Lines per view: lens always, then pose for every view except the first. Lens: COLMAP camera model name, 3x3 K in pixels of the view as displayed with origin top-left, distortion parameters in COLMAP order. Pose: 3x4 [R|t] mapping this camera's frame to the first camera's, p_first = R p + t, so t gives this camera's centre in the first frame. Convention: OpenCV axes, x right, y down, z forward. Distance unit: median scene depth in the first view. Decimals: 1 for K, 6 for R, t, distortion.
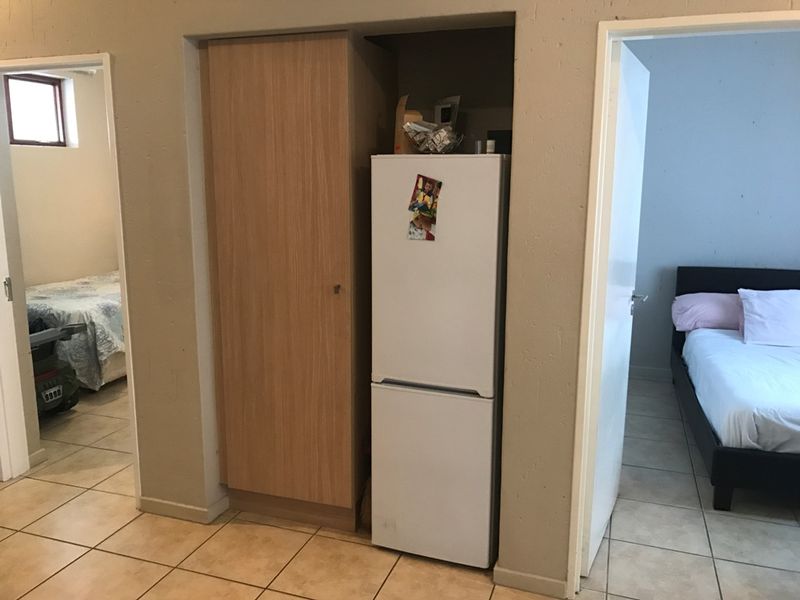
lens RADIAL K [[664.6, 0, 400.0], [0, 664.6, 300.0], [0, 0, 1]] dist [0.007982, -0.002396]
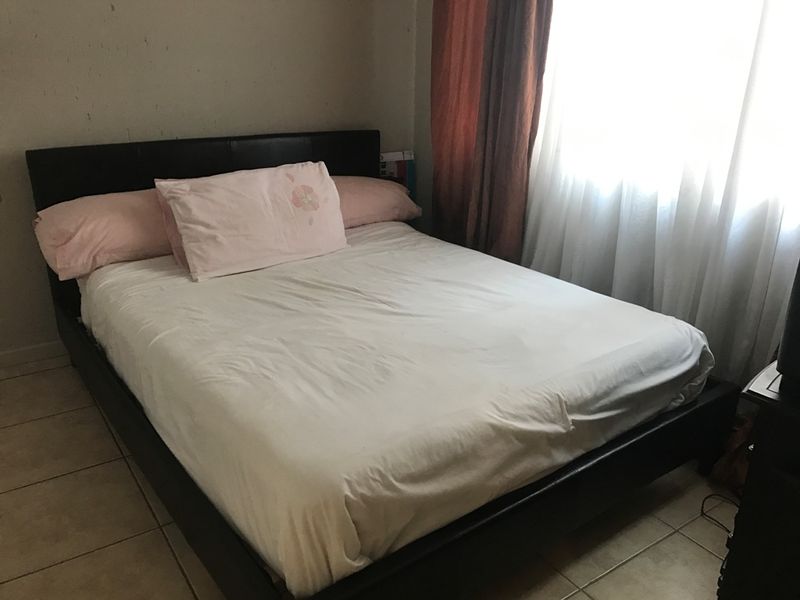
lens RADIAL K [[664.6, 0, 400.0], [0, 664.6, 300.0], [0, 0, 1]] dist [0.007982, -0.002396]
pose [[0.595385, -0.270025, 0.756705, 0.198176], [0.127648, 0.961660, 0.242727, -0.030446], [-0.793235, -0.047925, 0.607026, 0.528253]]
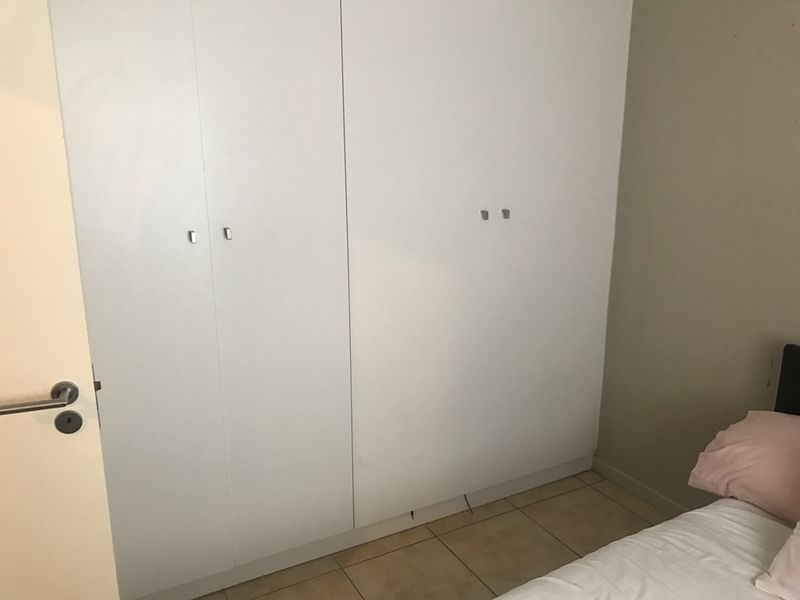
lens RADIAL K [[650.8, 0, 408.5], [0, 650.8, 301.3], [0, 0, 1]] dist [0.011166, -0.000507]
pose [[0.735386, 0.163980, -0.657509, 0.578010], [-0.123683, 0.986461, 0.107687, -0.103809], [0.666266, 0.002132, 0.745711, 0.590103]]
